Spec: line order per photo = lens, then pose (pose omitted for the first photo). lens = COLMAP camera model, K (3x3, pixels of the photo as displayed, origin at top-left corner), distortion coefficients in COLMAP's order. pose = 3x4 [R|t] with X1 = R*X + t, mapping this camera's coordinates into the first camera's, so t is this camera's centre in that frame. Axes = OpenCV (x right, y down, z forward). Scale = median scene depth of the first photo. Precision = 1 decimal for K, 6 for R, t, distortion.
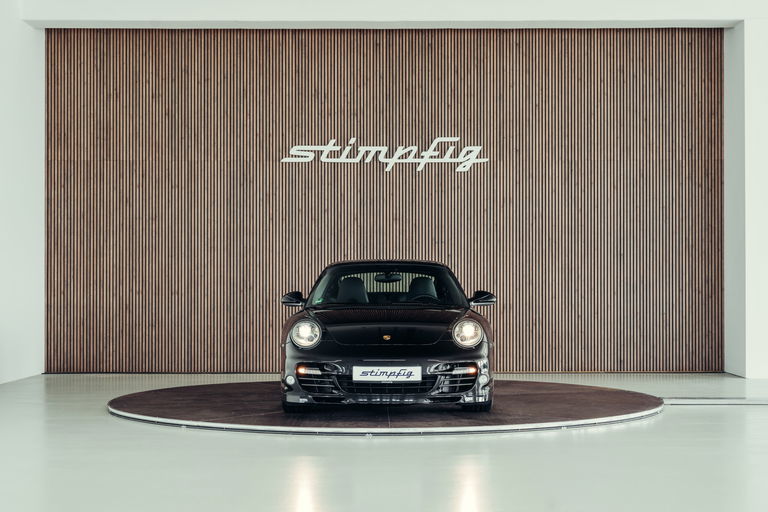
lens RADIAL K [[1222.5, 0, 384.0], [0, 1222.5, 256.0], [0, 0, 1]] dist [0.004812, 0.015916]
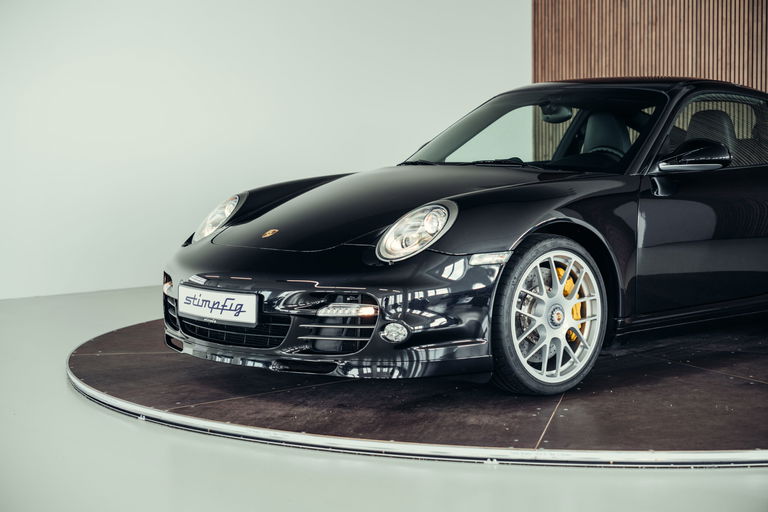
lens RADIAL K [[1490.4, 0, 384.0], [0, 1490.4, 256.0], [0, 0, 1]] dist [0.051325, 0.144034]
pose [[0.672305, 0.055994, -0.738154, 0.370222], [0.025792, 0.994758, 0.098950, 0.011704], [0.739825, -0.085563, 0.667336, 0.462047]]
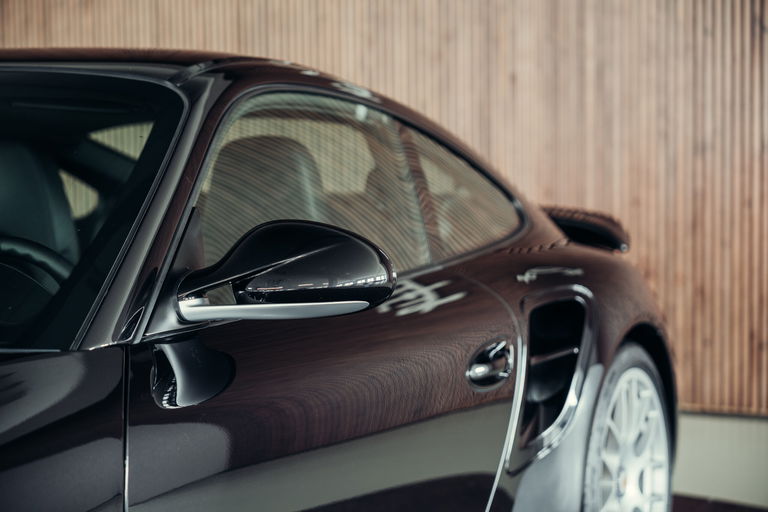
lens RADIAL K [[1490.4, 0, 384.0], [0, 1490.4, 256.0], [0, 0, 1]] dist [0.051325, 0.144034]
pose [[0.901137, 0.021923, -0.432979, 0.149130], [0.018364, 0.995894, 0.088645, 0.014185], [0.433145, -0.087833, 0.897035, 0.734577]]
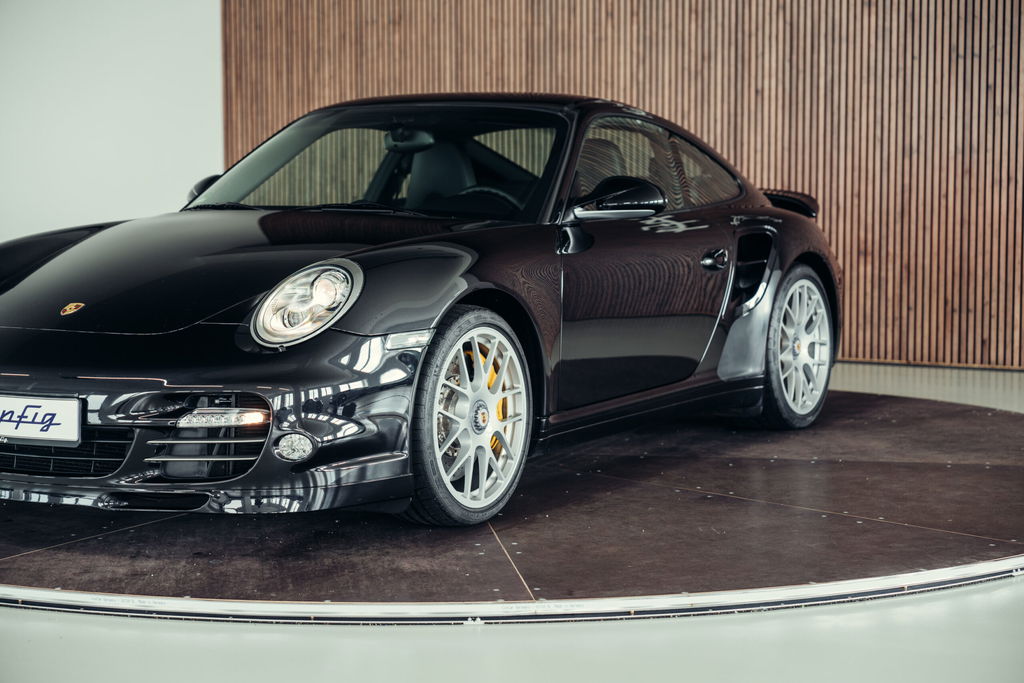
lens RADIAL K [[1987.2, 0, 512.0], [0, 1987.2, 341.5], [0, 0, 1]] dist [0.051325, 0.144034]
pose [[0.872166, 0.045108, -0.487126, 0.292127], [0.009703, 0.993949, 0.109411, 0.011043], [0.489114, -0.100151, 0.866451, 0.423020]]
